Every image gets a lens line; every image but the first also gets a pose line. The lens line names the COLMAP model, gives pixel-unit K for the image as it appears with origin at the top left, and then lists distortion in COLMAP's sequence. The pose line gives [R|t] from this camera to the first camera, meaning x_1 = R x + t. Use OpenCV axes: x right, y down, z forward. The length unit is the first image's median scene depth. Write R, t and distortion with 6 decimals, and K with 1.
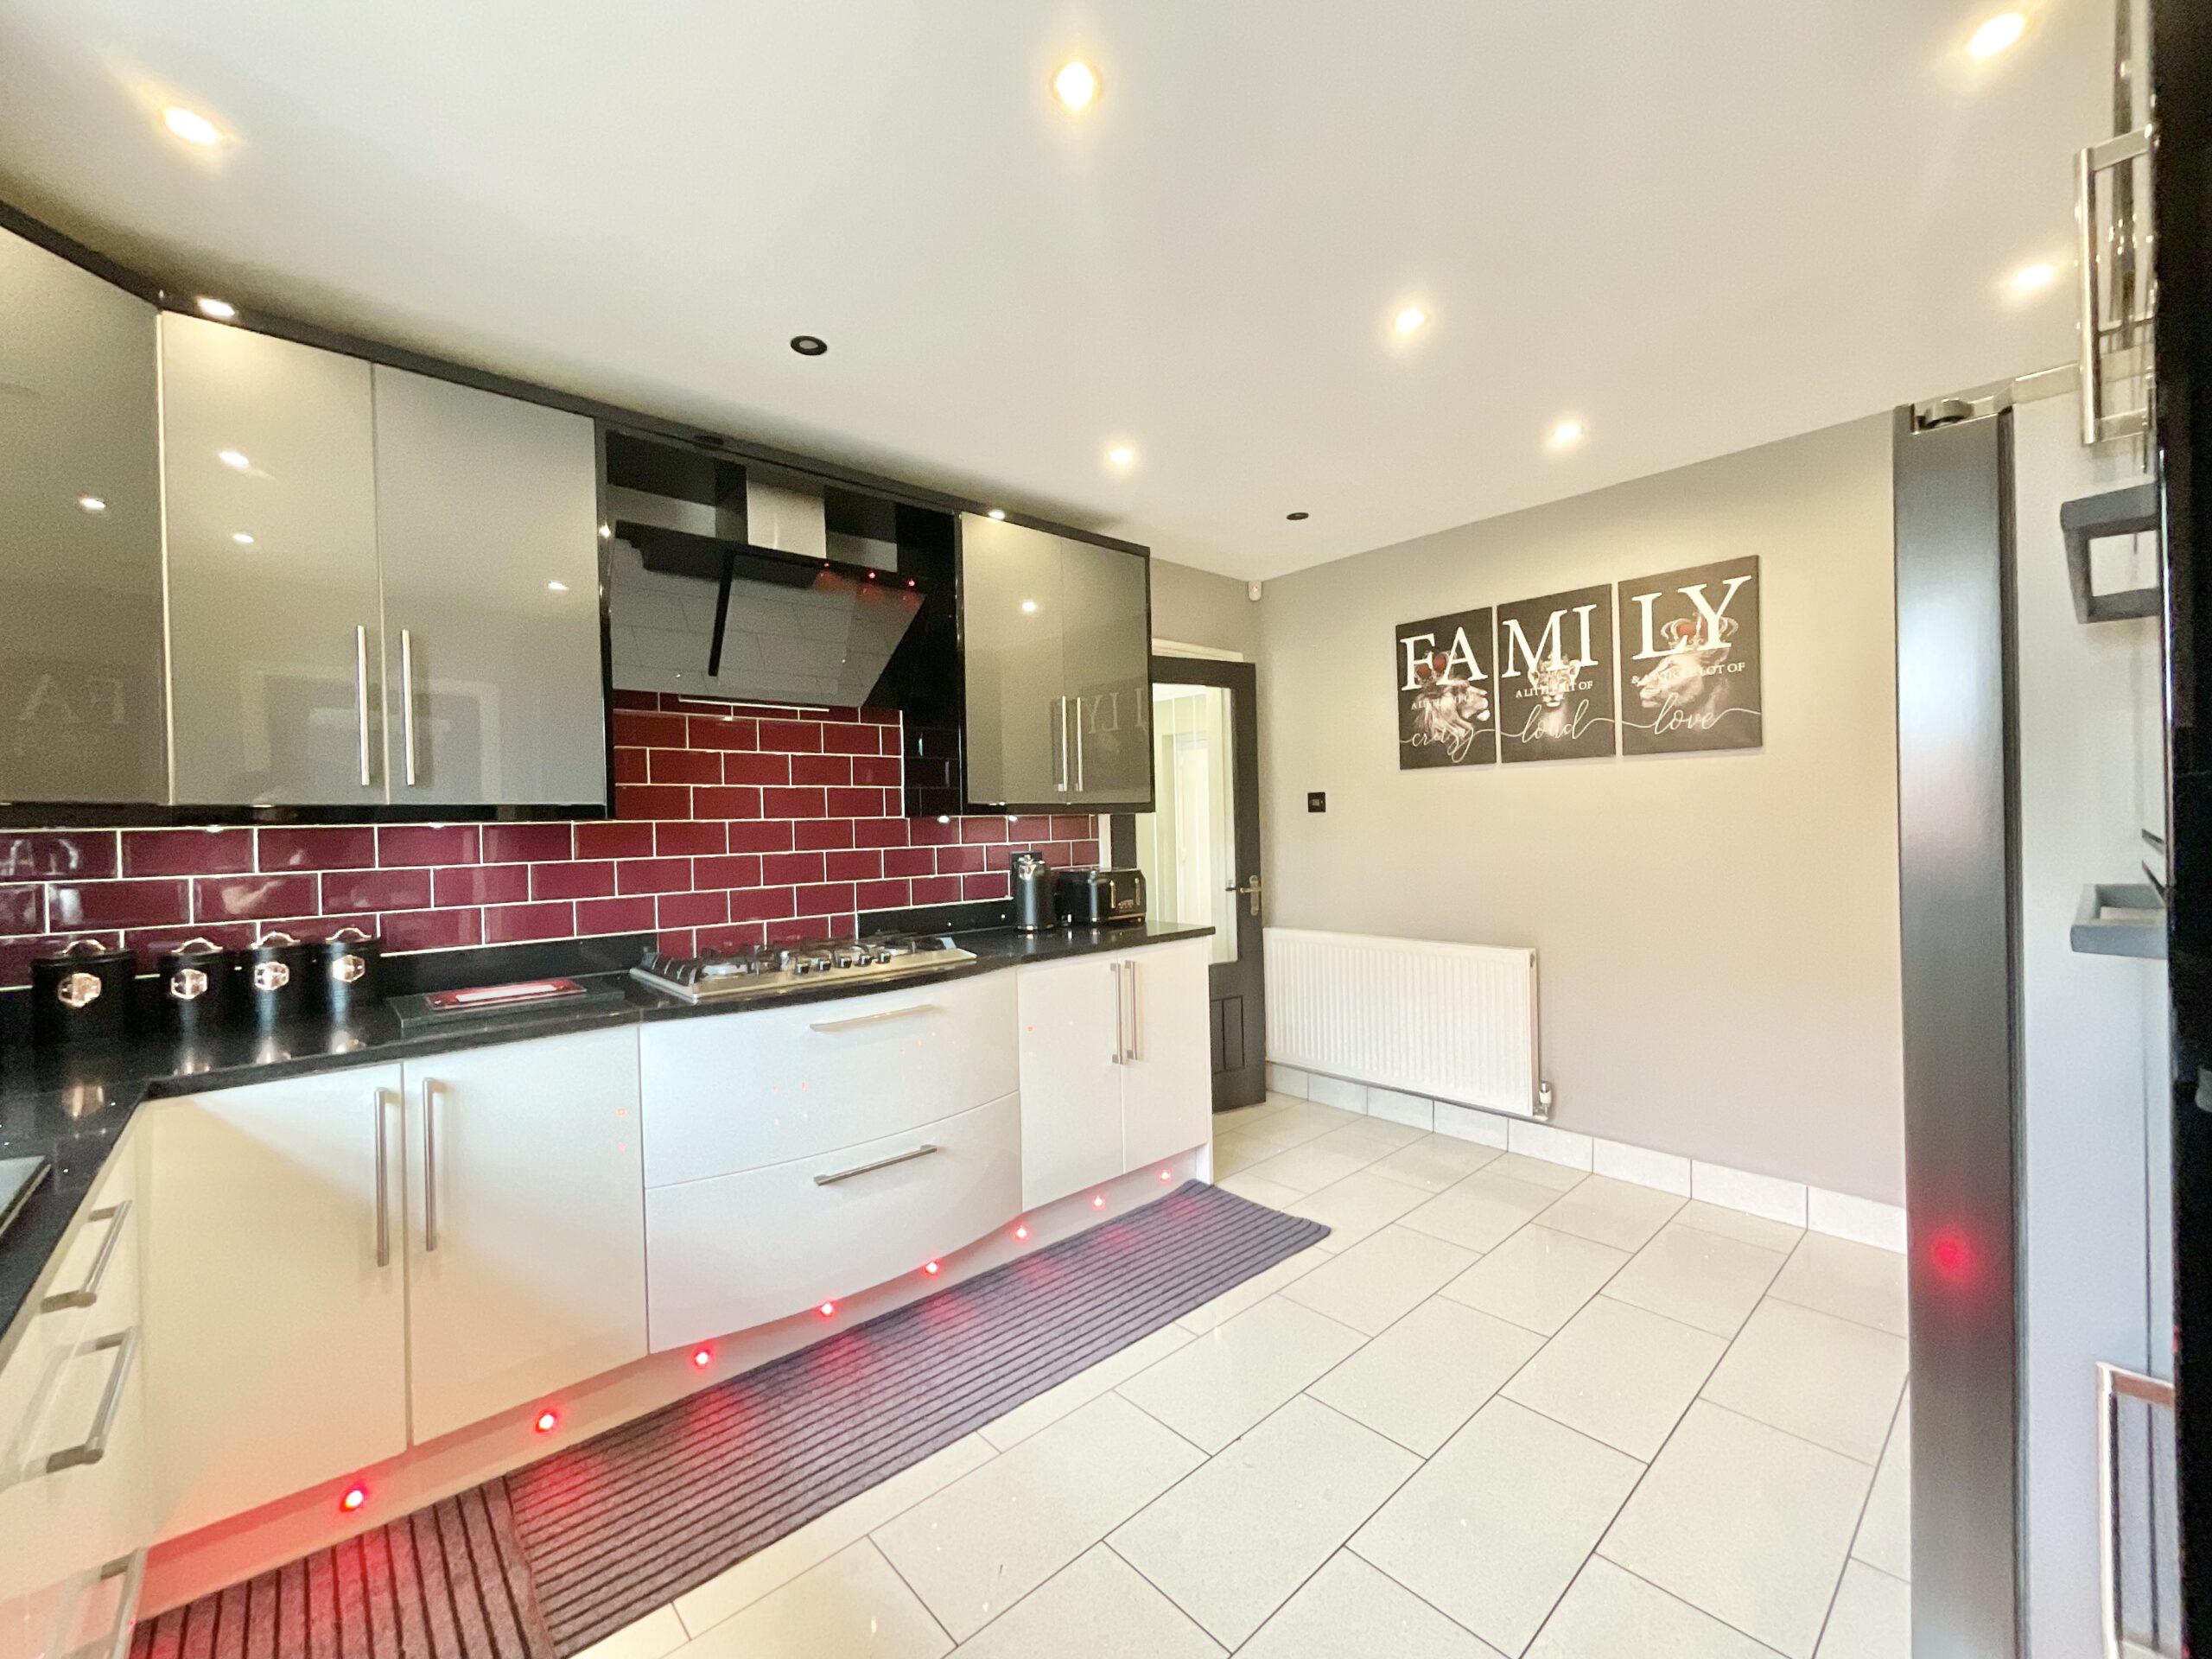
lens RADIAL K [[901.0, 0, 1103.2], [0, 901.0, 826.9], [0, 0, 1]] dist [-0.000116, -0.000097]
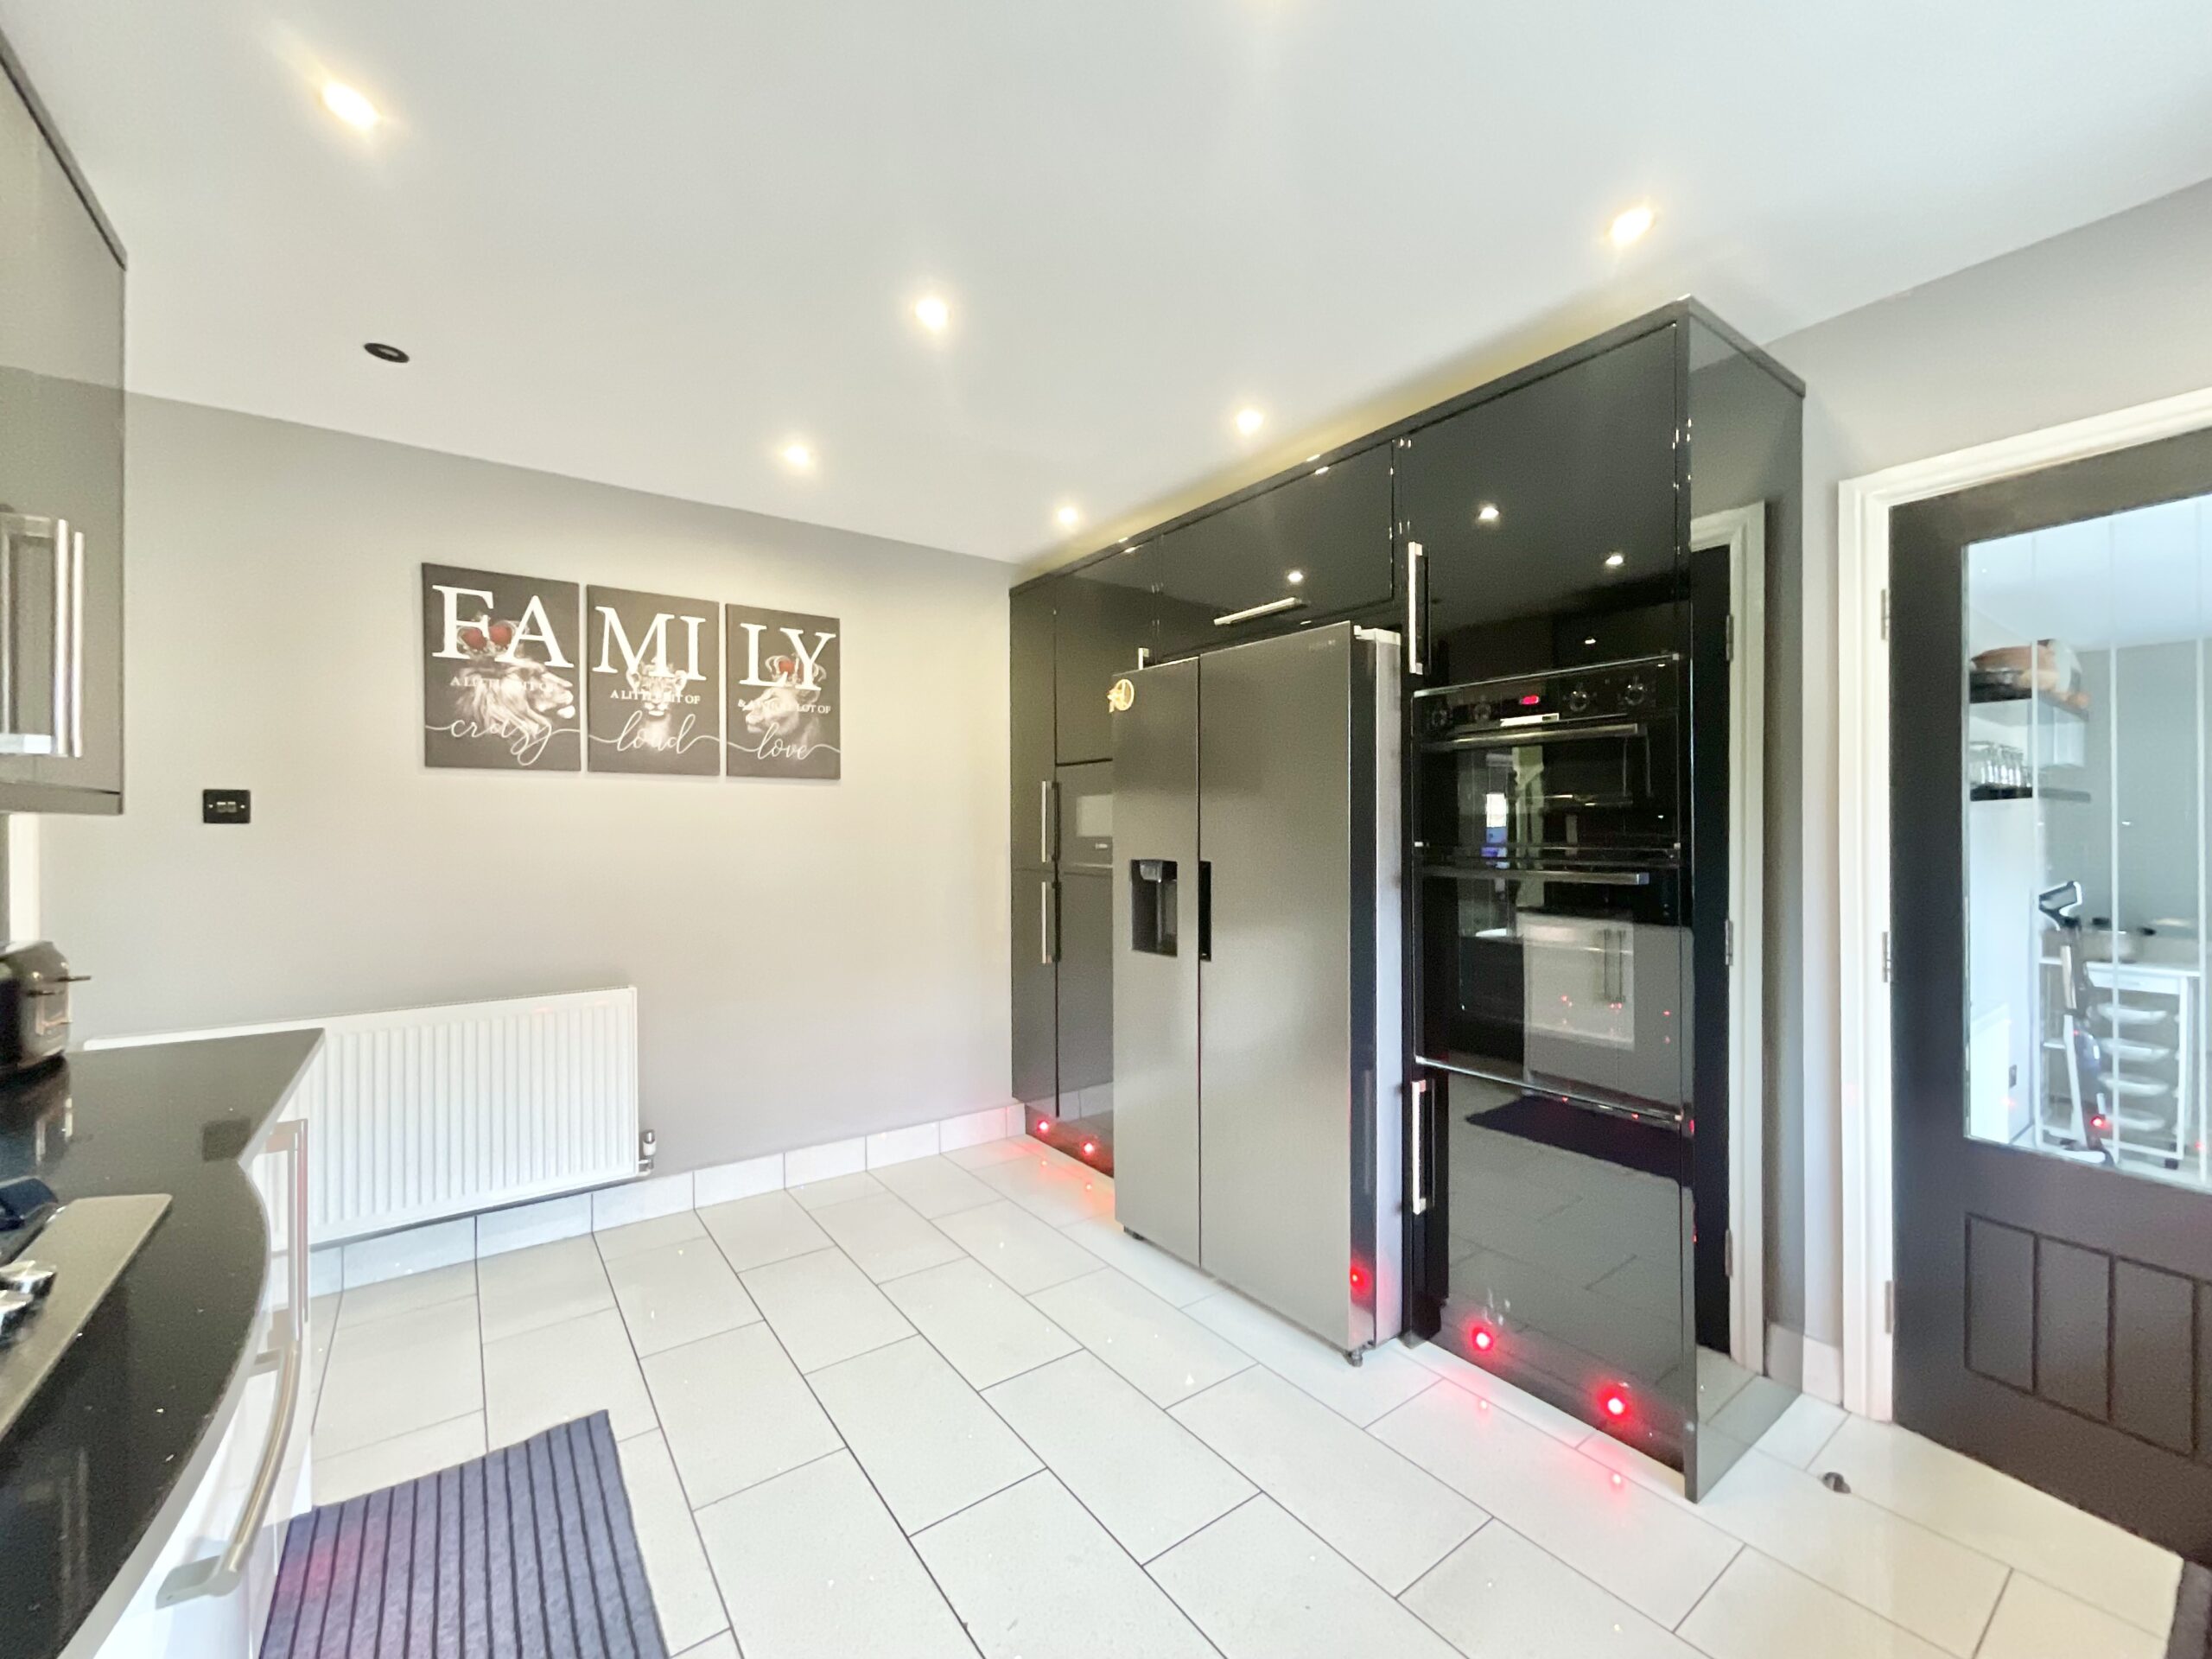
lens RADIAL K [[901.0, 0, 1099.9], [0, 901.0, 829.6], [0, 0, 1]] dist [-0.000116, -0.000097]
pose [[0.109375, 0.020379, 0.993792, -0.358018], [0.006422, 0.999754, -0.021208, 0.004620], [-0.993980, 0.008702, 0.109218, 0.451639]]
